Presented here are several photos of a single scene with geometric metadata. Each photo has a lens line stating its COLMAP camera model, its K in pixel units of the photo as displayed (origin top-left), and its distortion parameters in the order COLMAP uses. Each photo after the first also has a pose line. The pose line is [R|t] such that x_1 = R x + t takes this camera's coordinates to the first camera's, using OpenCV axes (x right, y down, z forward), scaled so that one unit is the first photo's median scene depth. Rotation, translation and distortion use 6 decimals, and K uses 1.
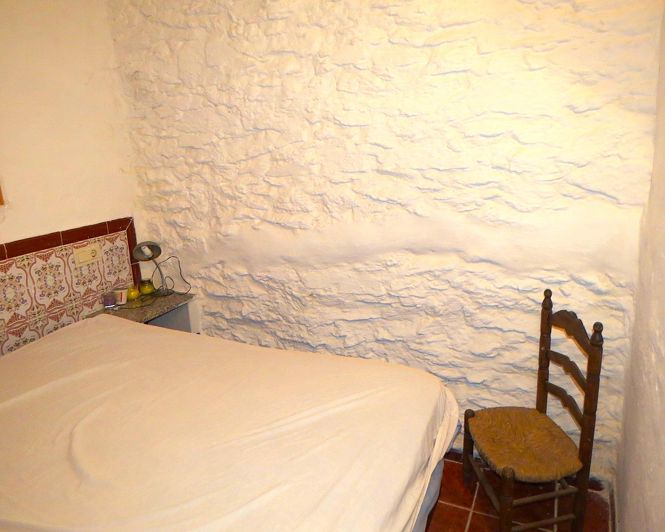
lens RADIAL K [[504.9, 0, 328.8], [0, 504.9, 241.3], [0, 0, 1]] dist [-0.015140, 0.001434]
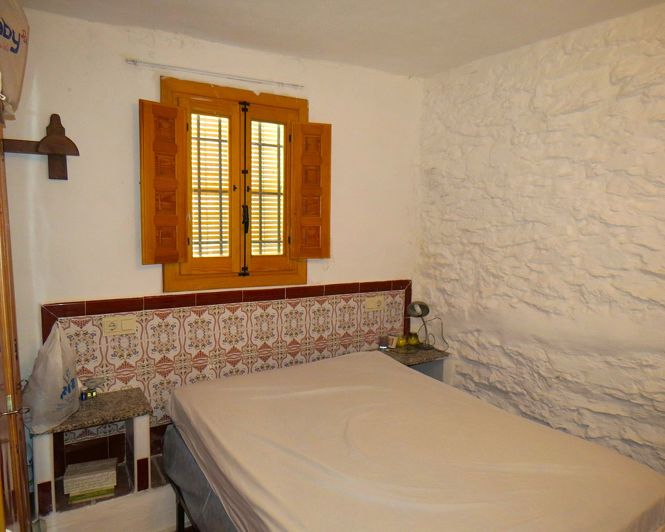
lens RADIAL K [[504.9, 0, 328.8], [0, 504.9, 241.3], [0, 0, 1]] dist [-0.015140, 0.001434]
pose [[0.851659, 0.106639, -0.513132, 0.069038], [-0.180793, 0.978760, -0.096661, 0.016043], [0.491925, 0.175093, 0.852849, -0.189995]]
